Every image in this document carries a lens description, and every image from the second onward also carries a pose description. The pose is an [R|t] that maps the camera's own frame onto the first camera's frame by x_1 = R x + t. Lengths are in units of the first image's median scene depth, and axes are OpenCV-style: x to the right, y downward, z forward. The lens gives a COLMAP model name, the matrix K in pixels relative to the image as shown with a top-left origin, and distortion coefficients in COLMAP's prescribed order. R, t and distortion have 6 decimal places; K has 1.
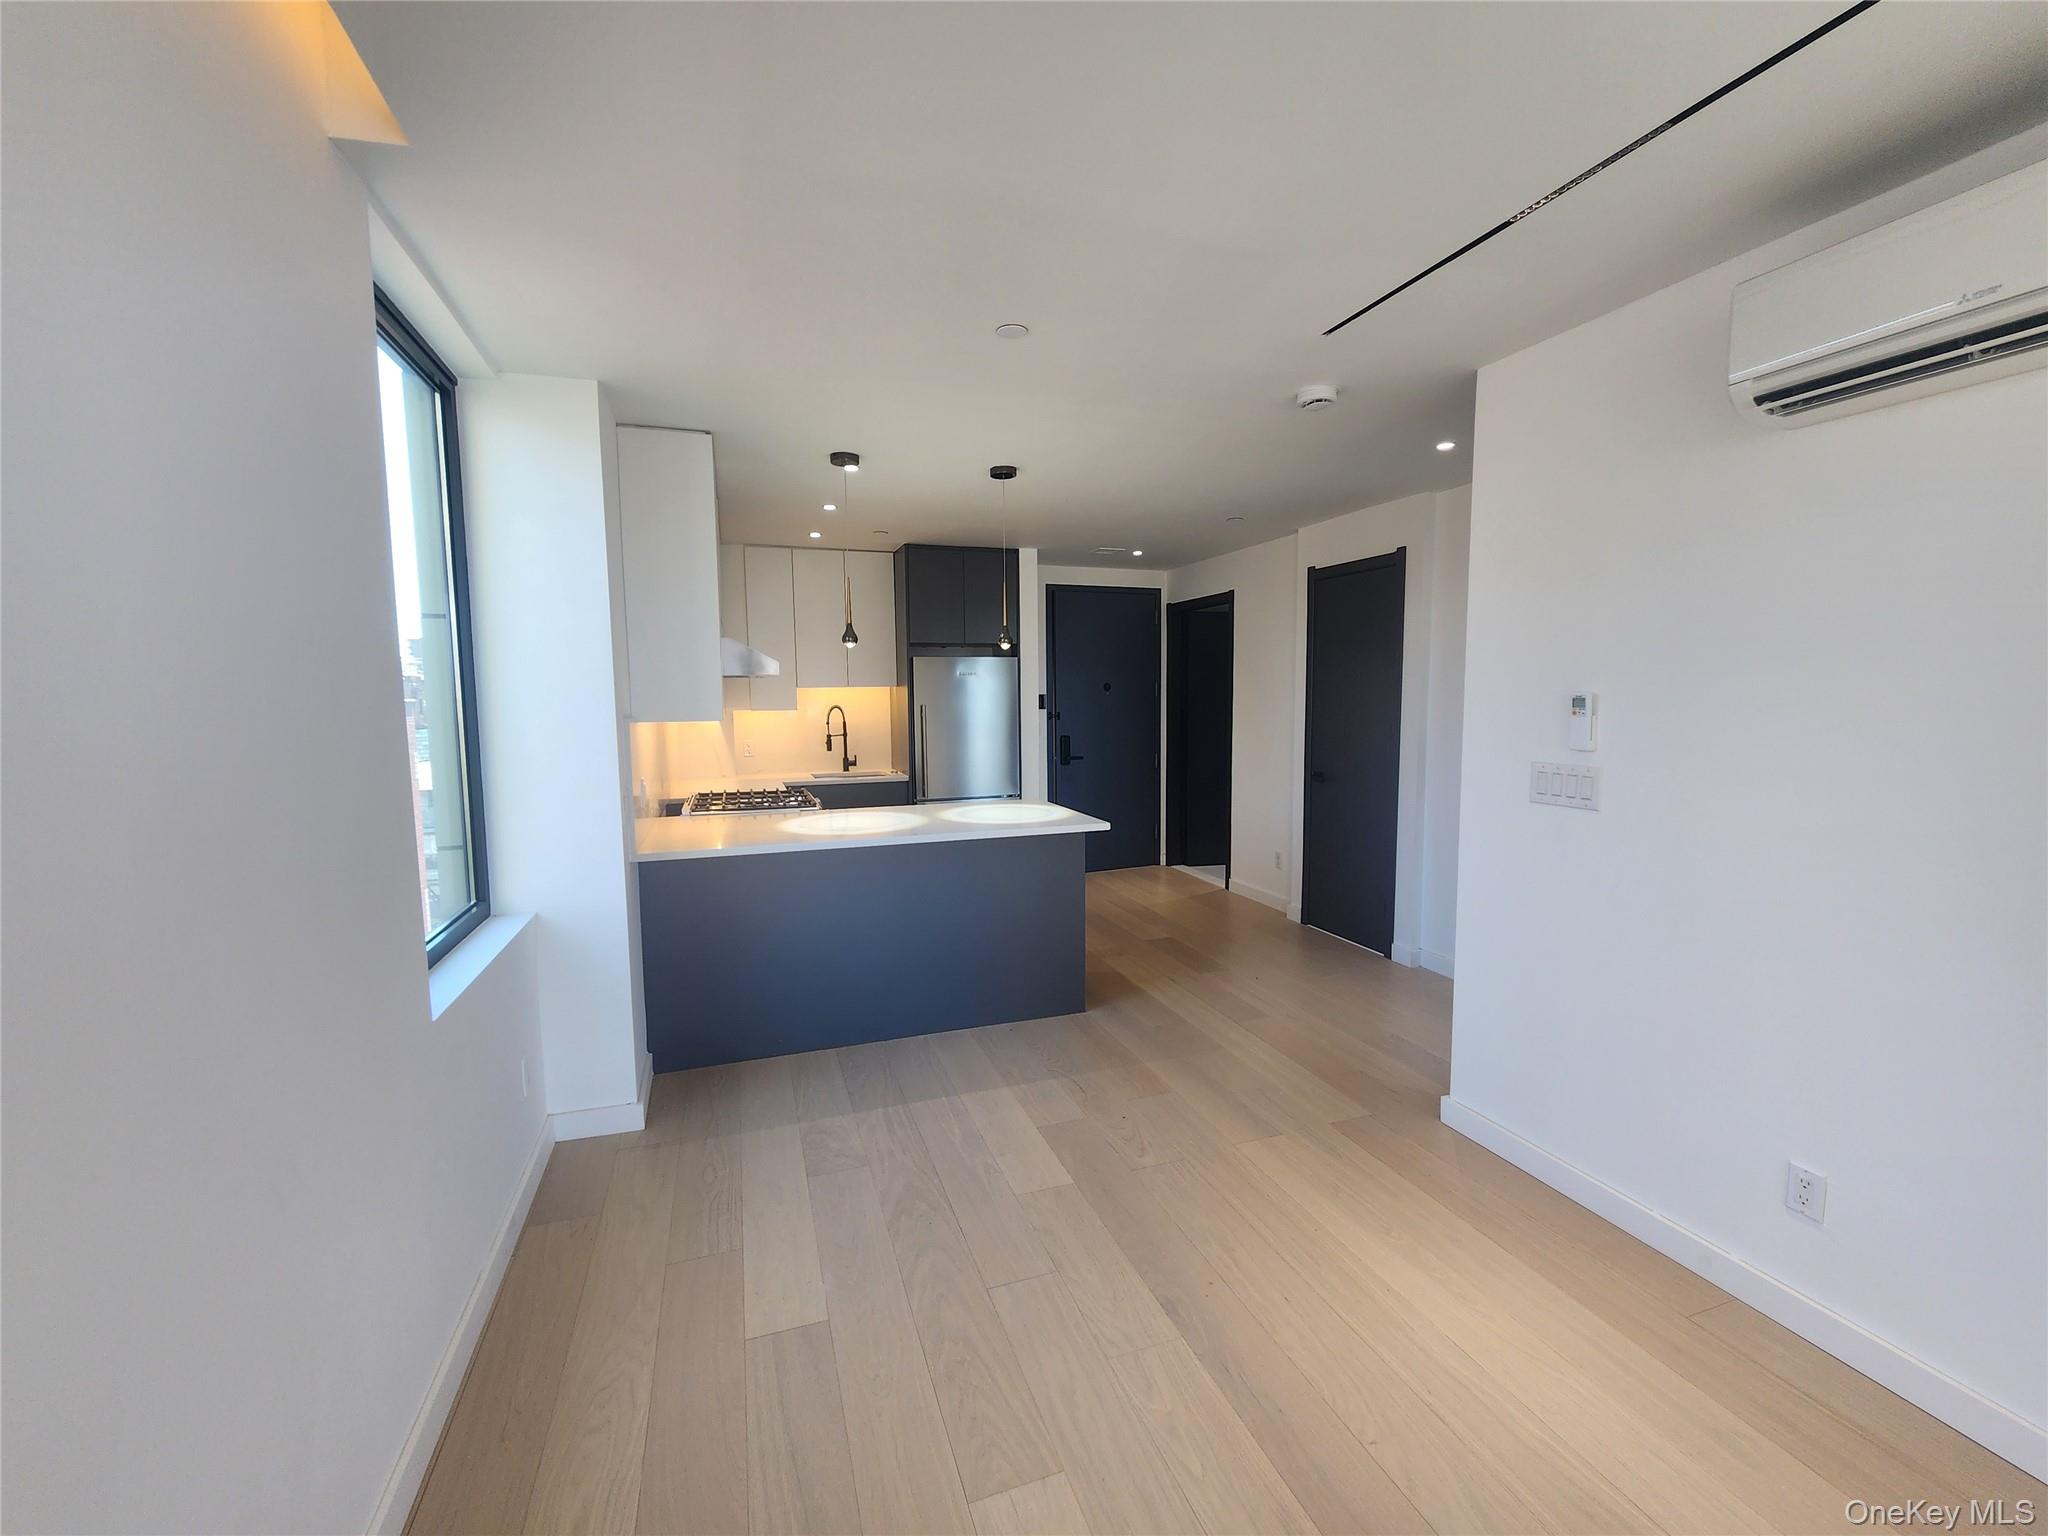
lens RADIAL K [[837.9, 0, 1030.2], [0, 837.9, 771.2], [0, 0, 1]] dist [-0.000308, 0.000362]
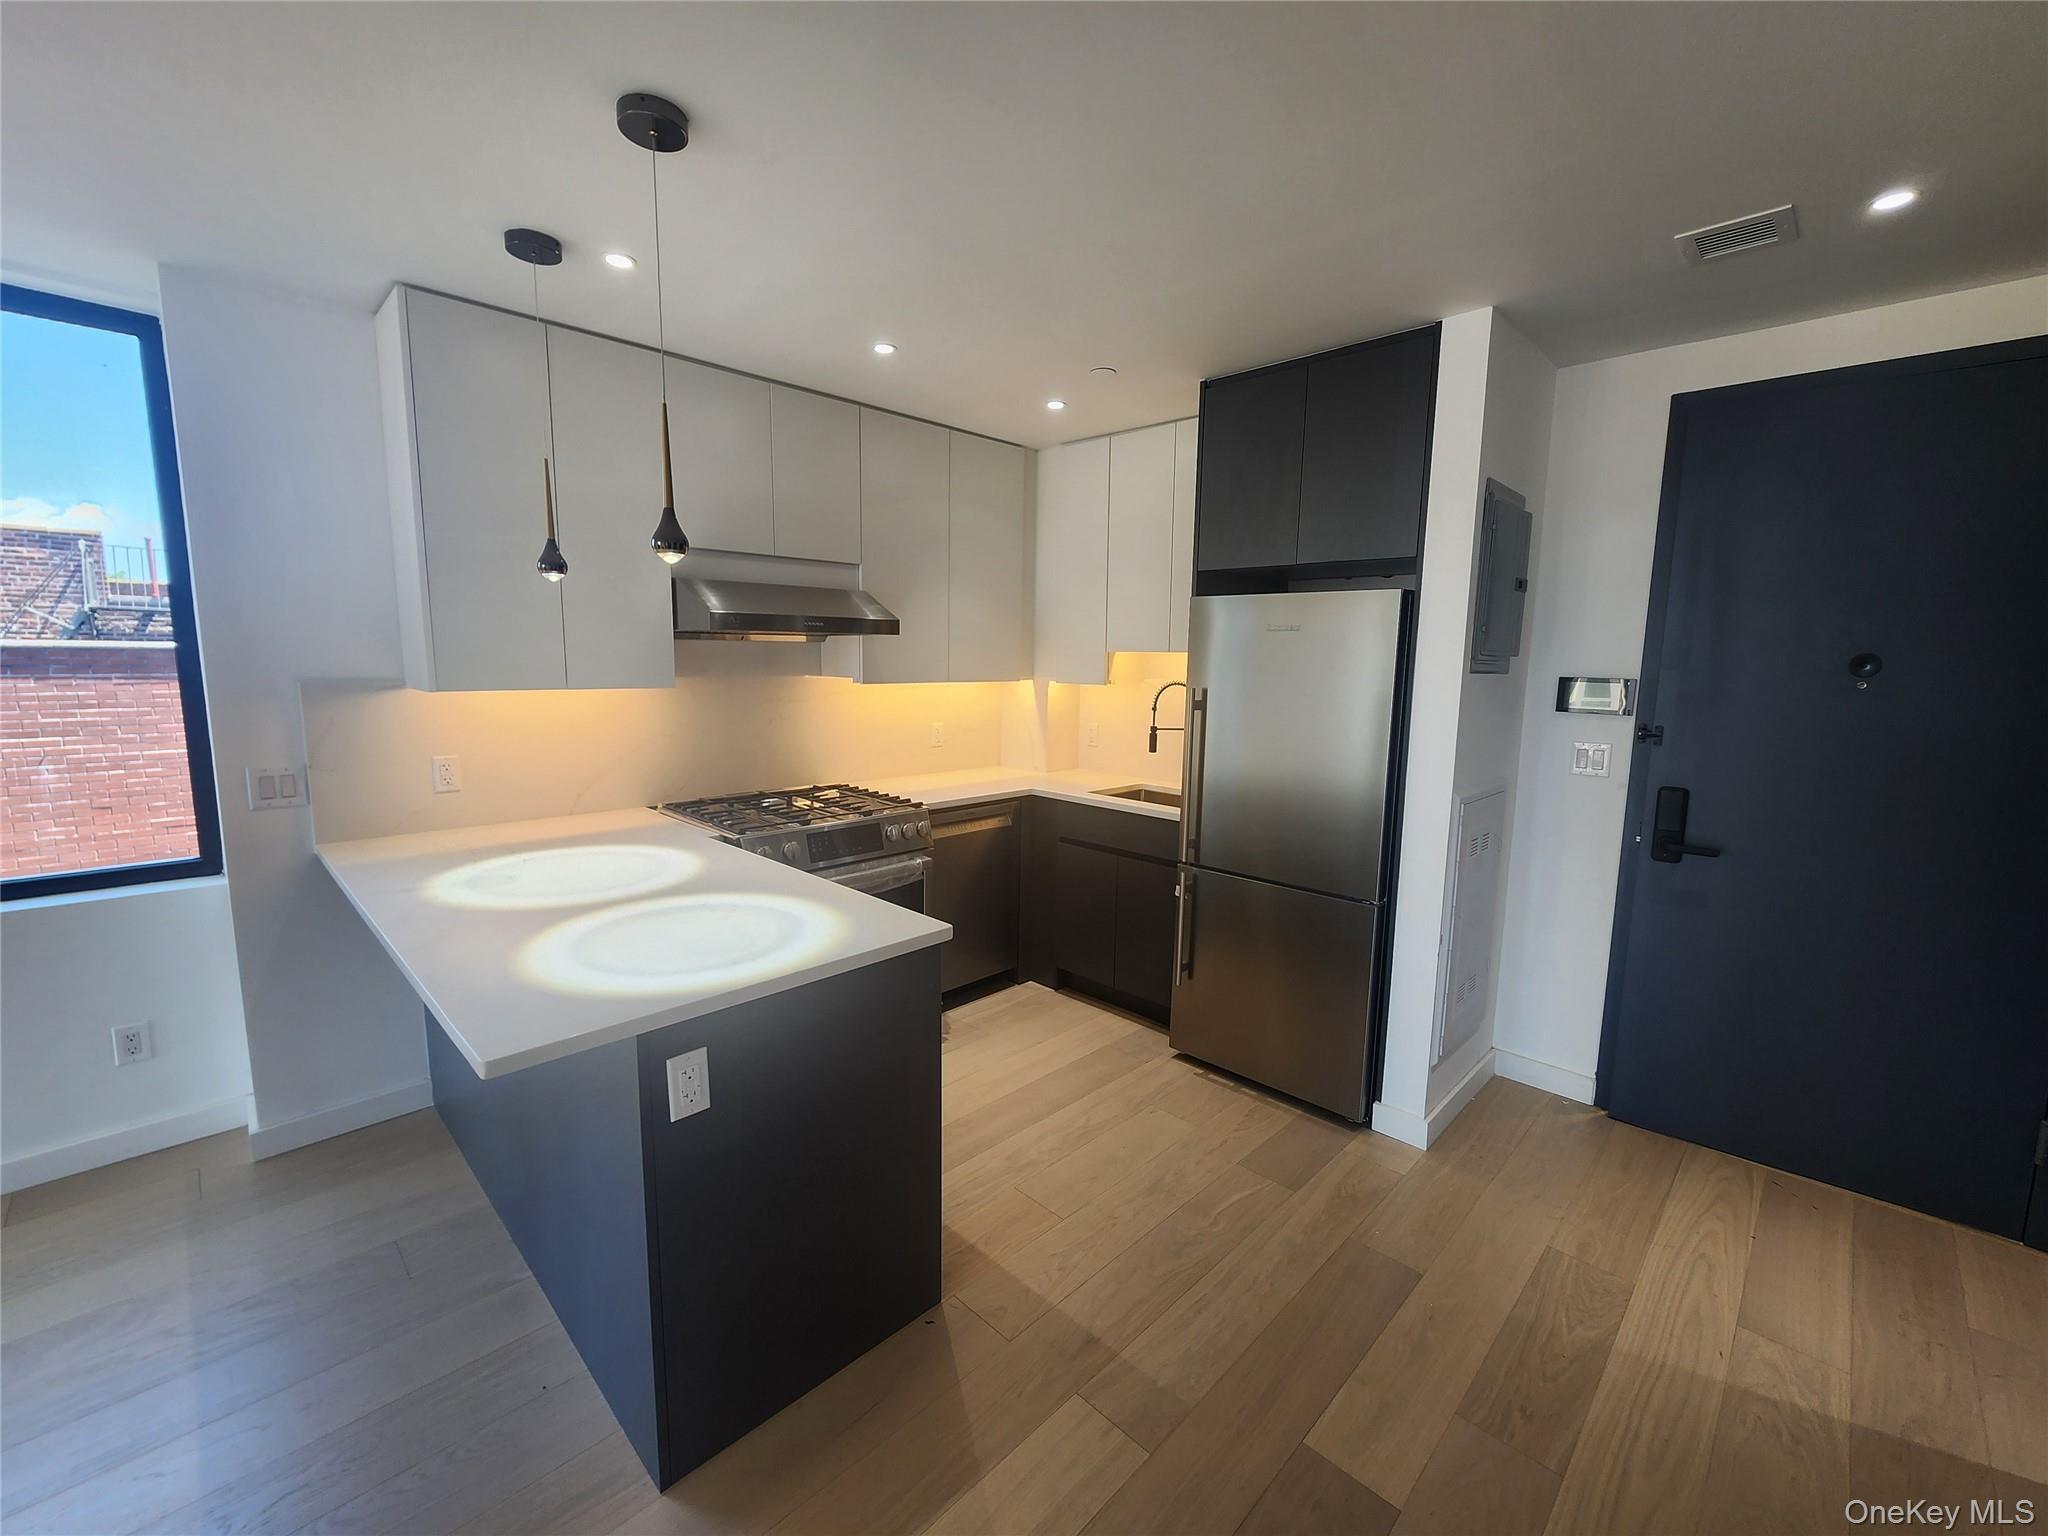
lens RADIAL K [[841.6, 0, 1028.9], [0, 841.6, 767.8], [0, 0, 1]] dist [0.001420, 0.000350]
pose [[0.439980, 0.138164, -0.887315, 0.310218], [-0.103292, 0.989321, 0.102830, -0.074021], [0.892047, 0.046409, 0.449553, 0.678492]]
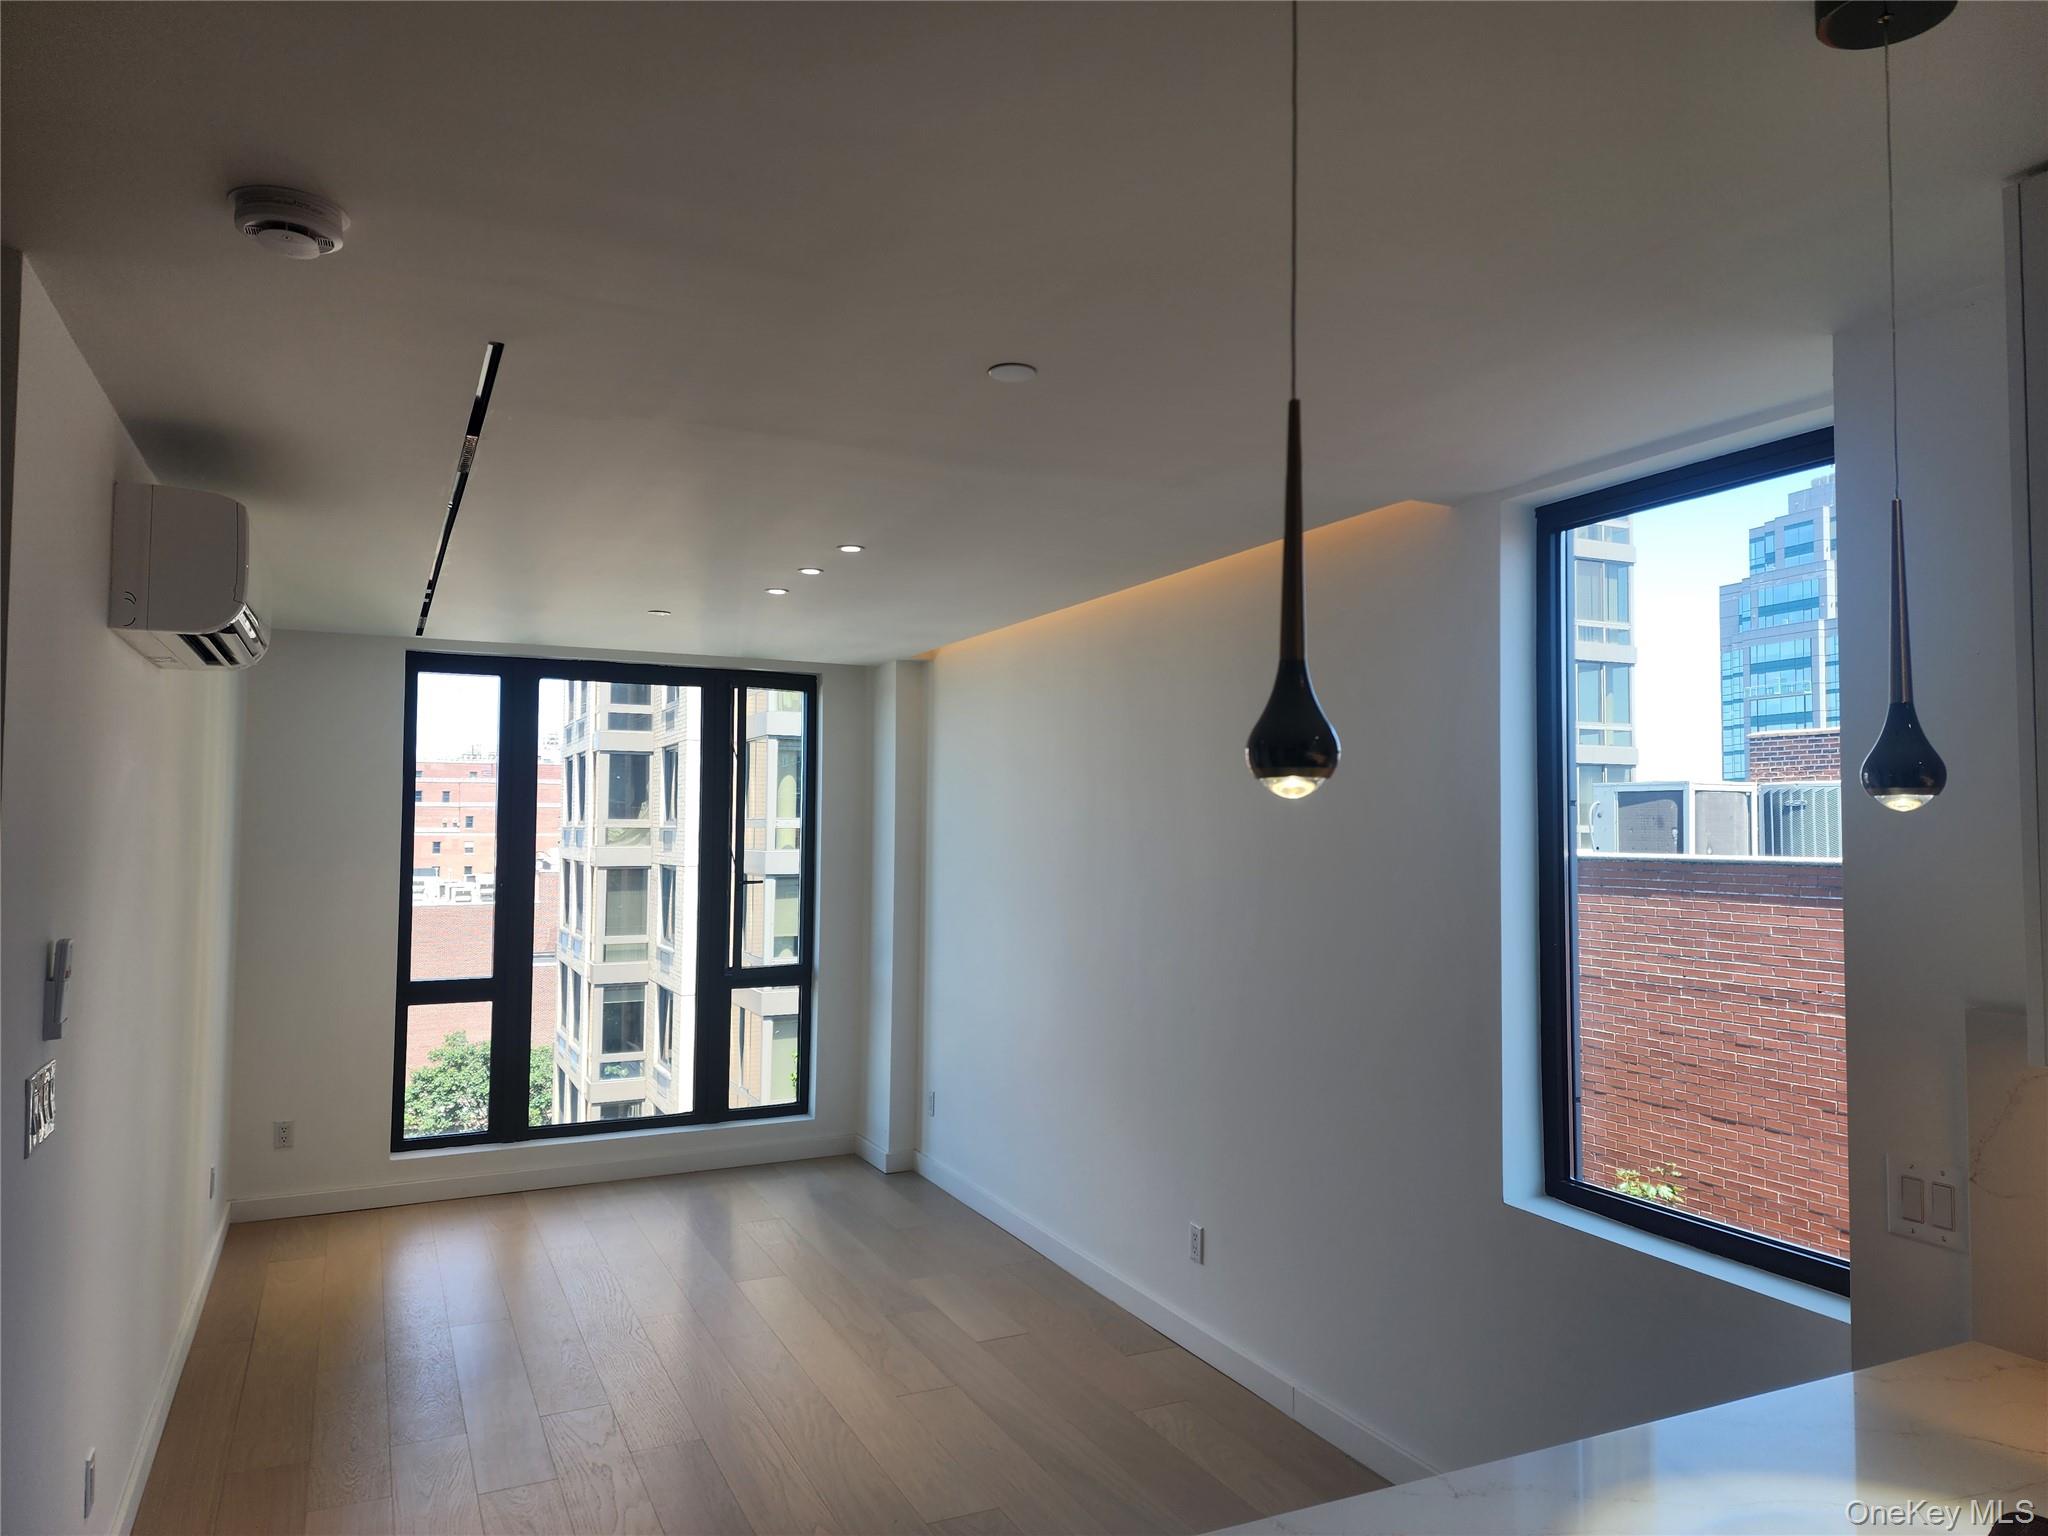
lens RADIAL K [[1364.5, 0, 1024.0], [0, 1364.5, 768.0], [0, 0, 1]] dist [0.089976, -0.085054]
pose [[-0.994082, -0.002411, -0.108605, 0.036301], [-0.007908, 0.998707, 0.050212, -0.114659], [0.108344, 0.050774, -0.992816, 0.874218]]
